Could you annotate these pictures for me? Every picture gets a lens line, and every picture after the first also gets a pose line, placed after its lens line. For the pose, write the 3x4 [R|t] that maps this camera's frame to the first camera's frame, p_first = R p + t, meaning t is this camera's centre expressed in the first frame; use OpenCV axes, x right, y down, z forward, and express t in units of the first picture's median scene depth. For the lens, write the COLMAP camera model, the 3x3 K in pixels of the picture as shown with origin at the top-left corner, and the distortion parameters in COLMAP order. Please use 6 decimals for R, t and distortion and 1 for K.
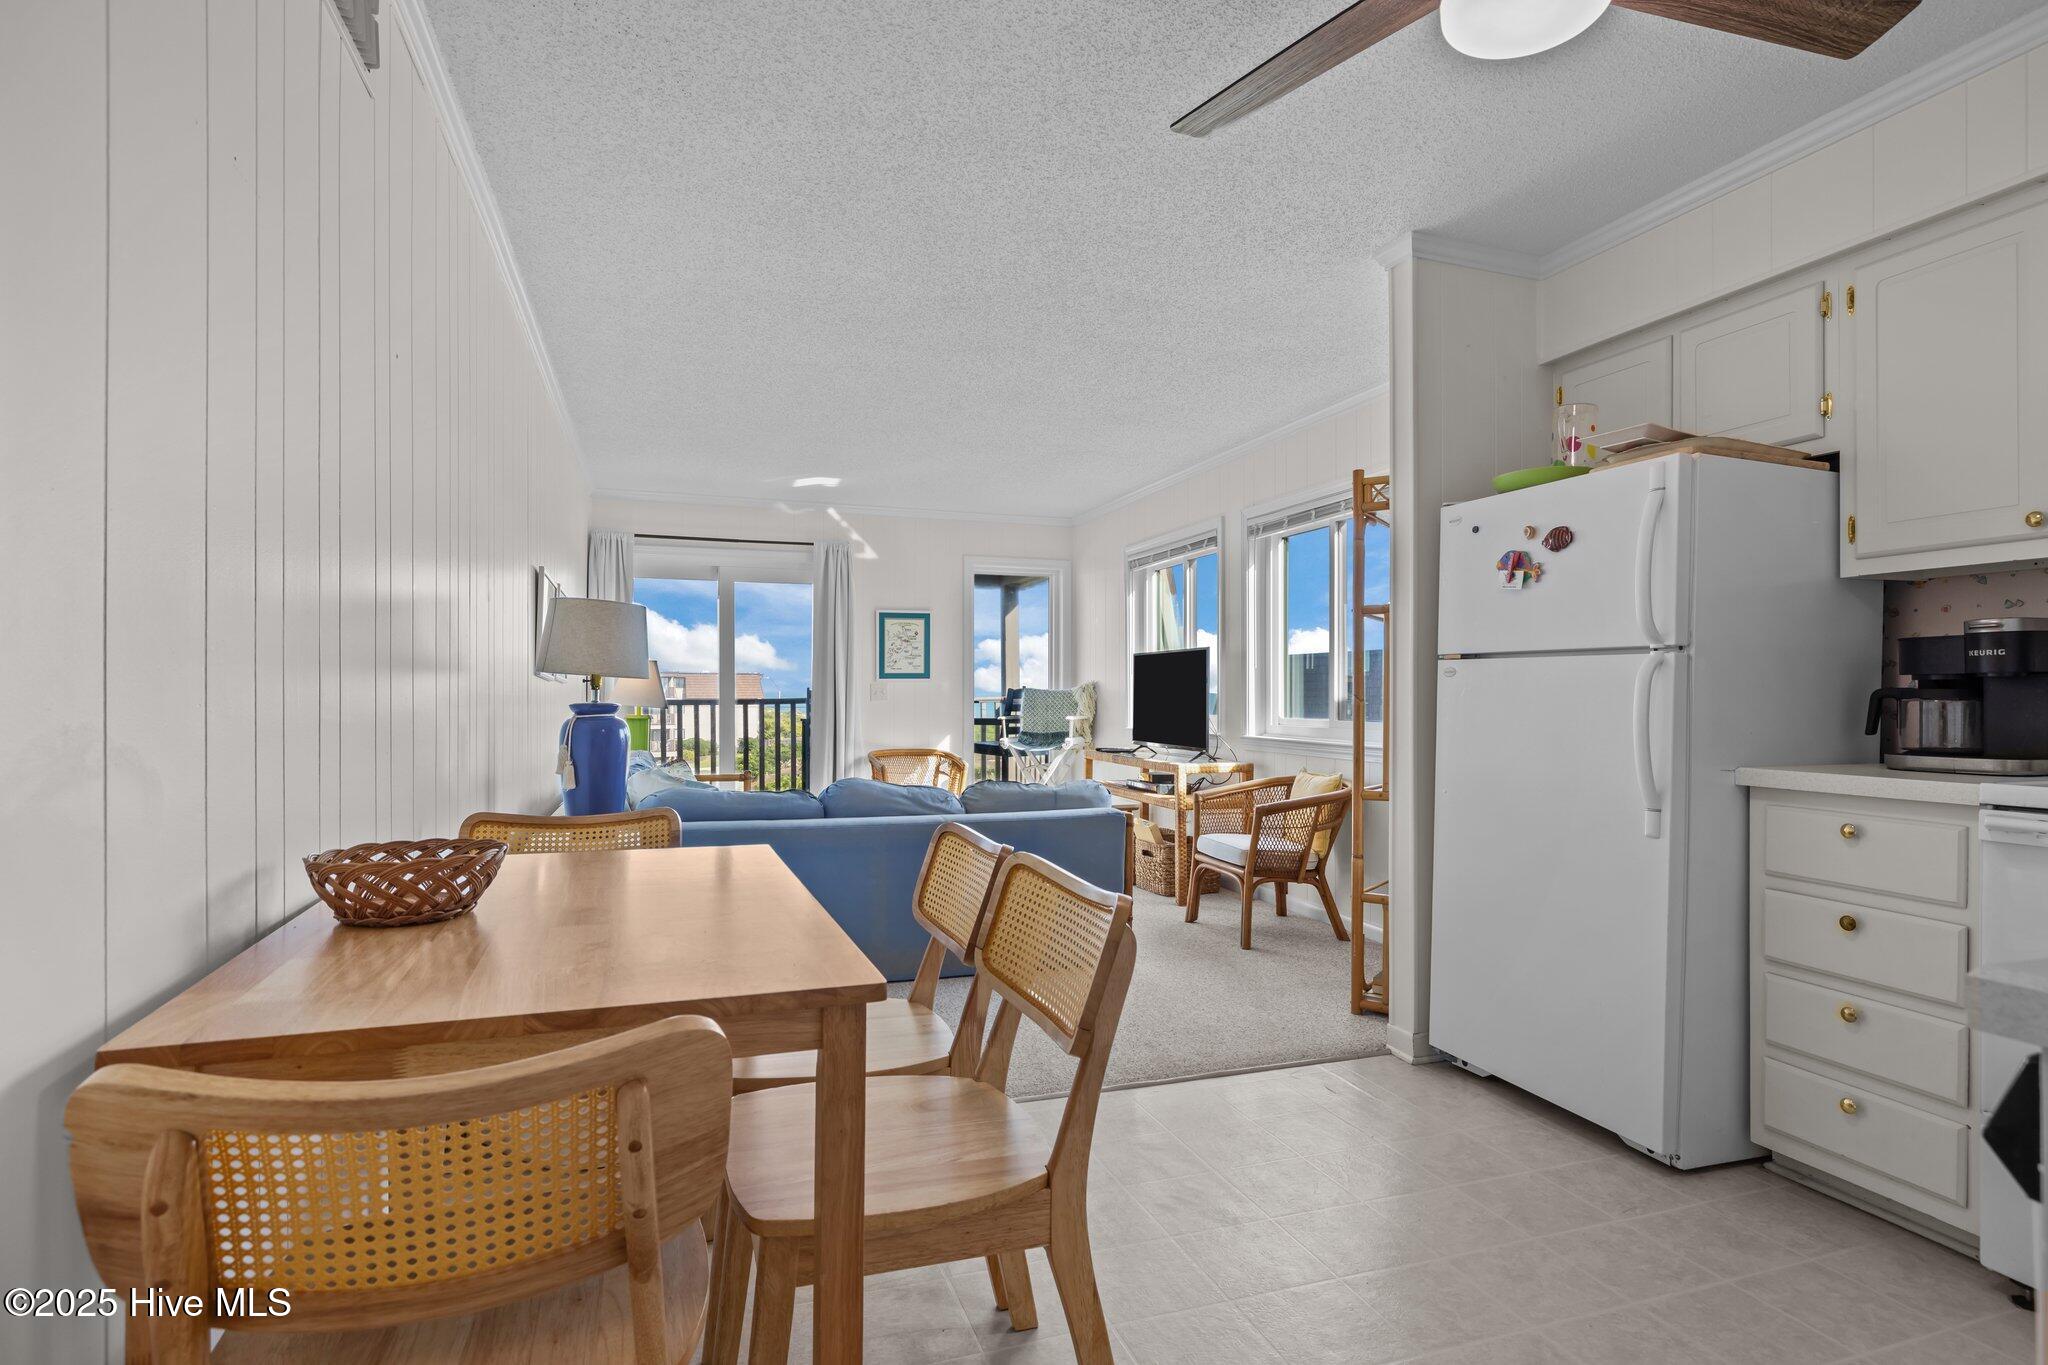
lens RADIAL K [[1048.3, 0, 1024.3], [0, 1048.3, 693.7], [0, 0, 1]] dist [-0.001742, -0.000327]
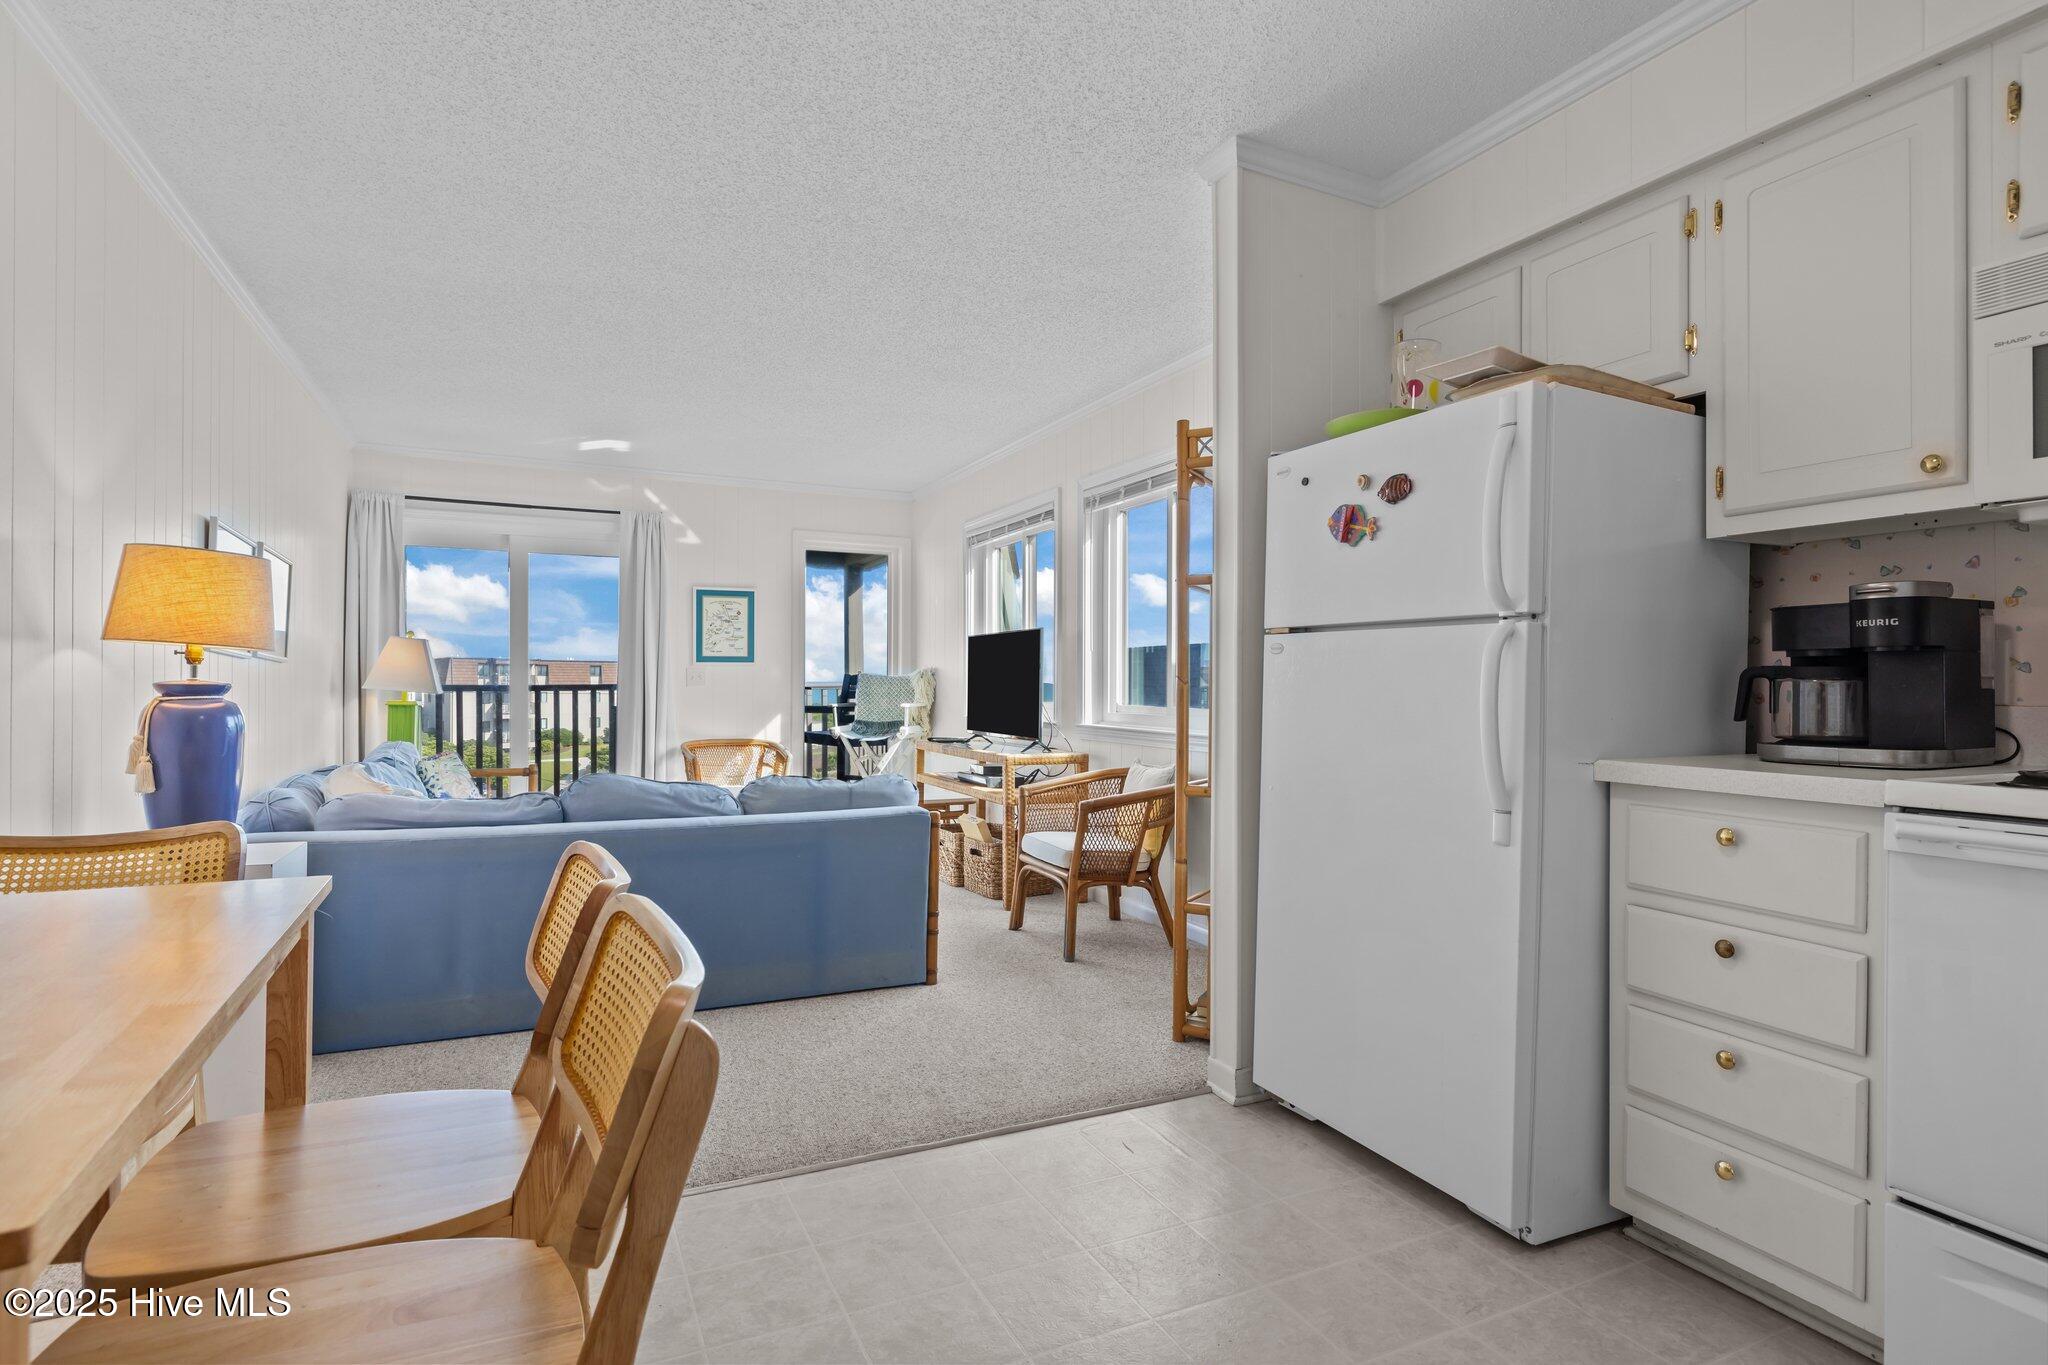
lens RADIAL K [[1027.8, 0, 1024.0], [0, 1027.8, 682.5], [0, 0, 1]] dist [-0.005614, -0.000466]
pose [[0.993573, 0.003657, 0.113135, 0.101799], [-0.003512, 0.999993, -0.001479, 0.008713], [-0.113139, 0.001072, 0.993579, 0.181510]]
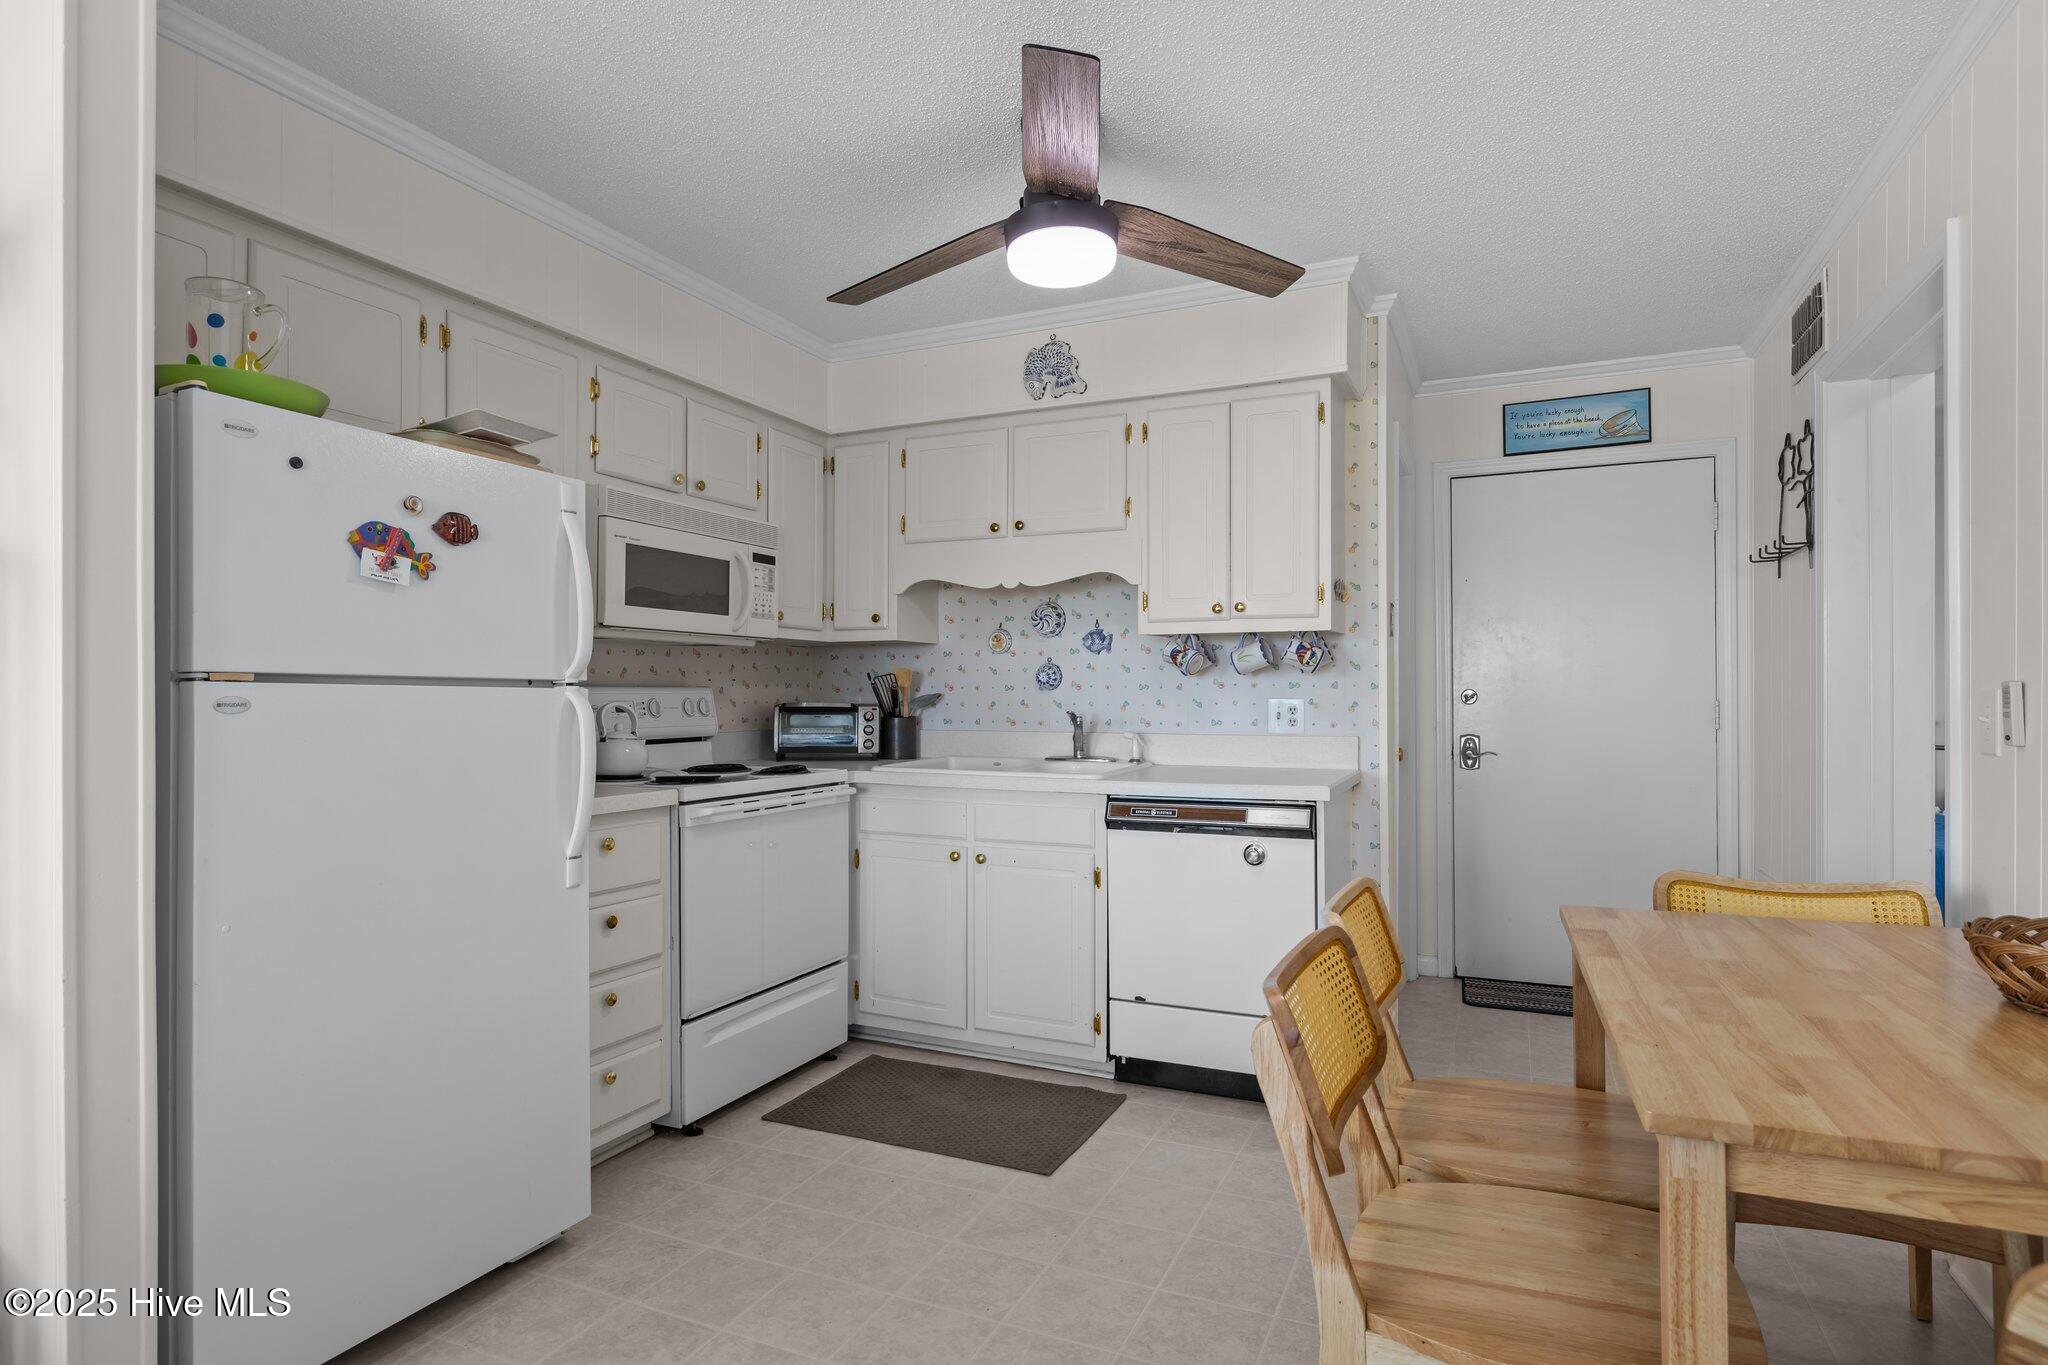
lens RADIAL K [[1063.8, 0, 1027.2], [0, 1063.8, 695.8], [0, 0, 1]] dist [-0.002232, 0.000201]
pose [[-0.730829, -0.002167, 0.682557, -0.256993], [-0.002179, 0.999997, 0.000842, -0.026014], [-0.682557, -0.000872, -0.730831, 1.083090]]
